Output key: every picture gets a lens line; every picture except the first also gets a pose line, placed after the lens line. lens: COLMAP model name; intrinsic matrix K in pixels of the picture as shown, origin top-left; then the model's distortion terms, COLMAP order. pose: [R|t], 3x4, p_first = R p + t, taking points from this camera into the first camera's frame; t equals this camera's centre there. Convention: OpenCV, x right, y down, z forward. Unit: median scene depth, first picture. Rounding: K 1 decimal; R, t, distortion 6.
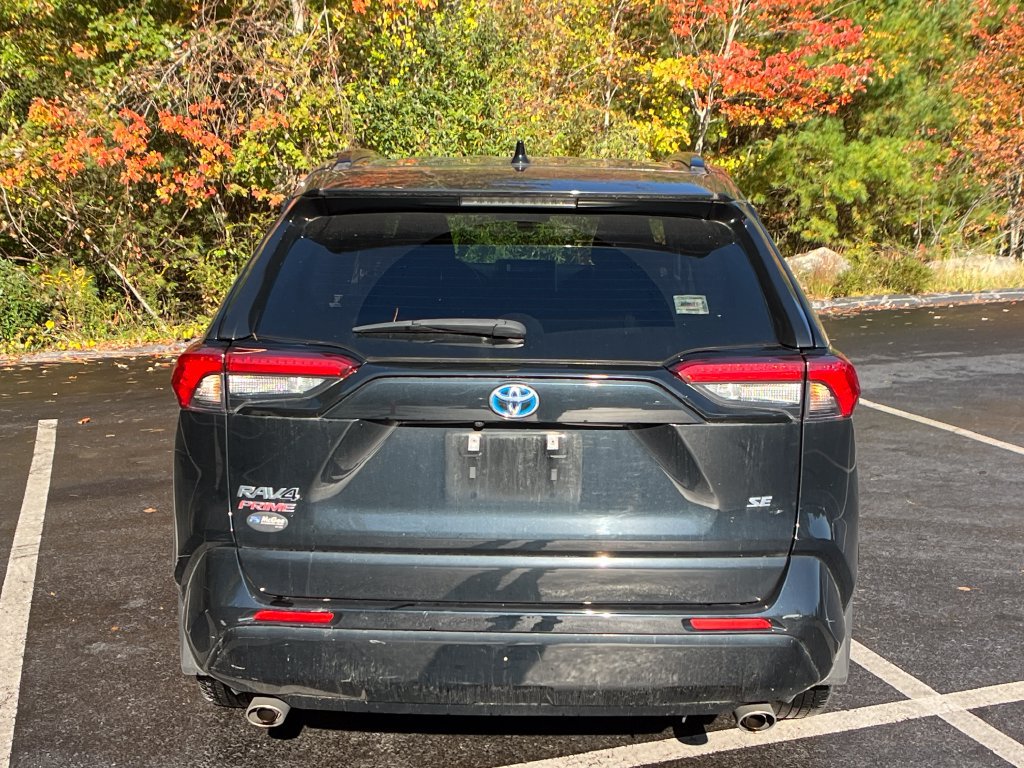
lens RADIAL K [[1155.9, 0, 532.2], [0, 1155.9, 383.3], [0, 0, 1]] dist [0.110456, -0.308948]
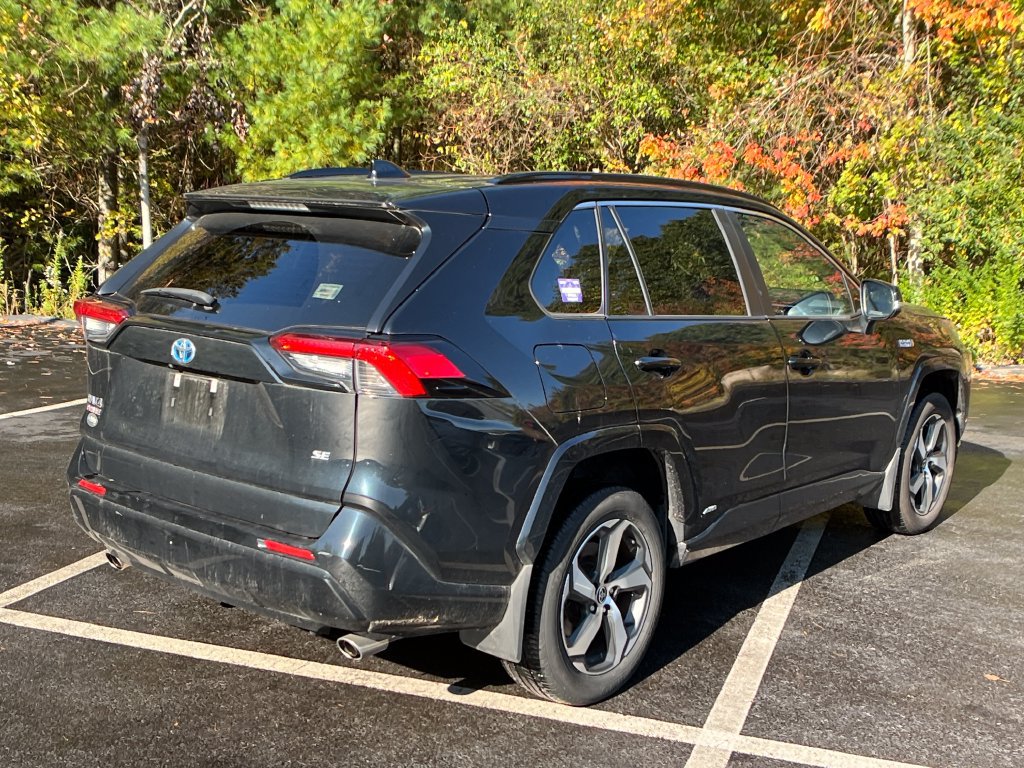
lens RADIAL K [[1155.9, 0, 532.2], [0, 1155.9, 383.3], [0, 0, 1]] dist [0.110456, -0.308948]
pose [[0.797872, 0.111510, -0.592424, 0.992042], [-0.127921, 0.991680, 0.014377, -0.016196], [0.589099, 0.064312, 0.805498, 0.141809]]
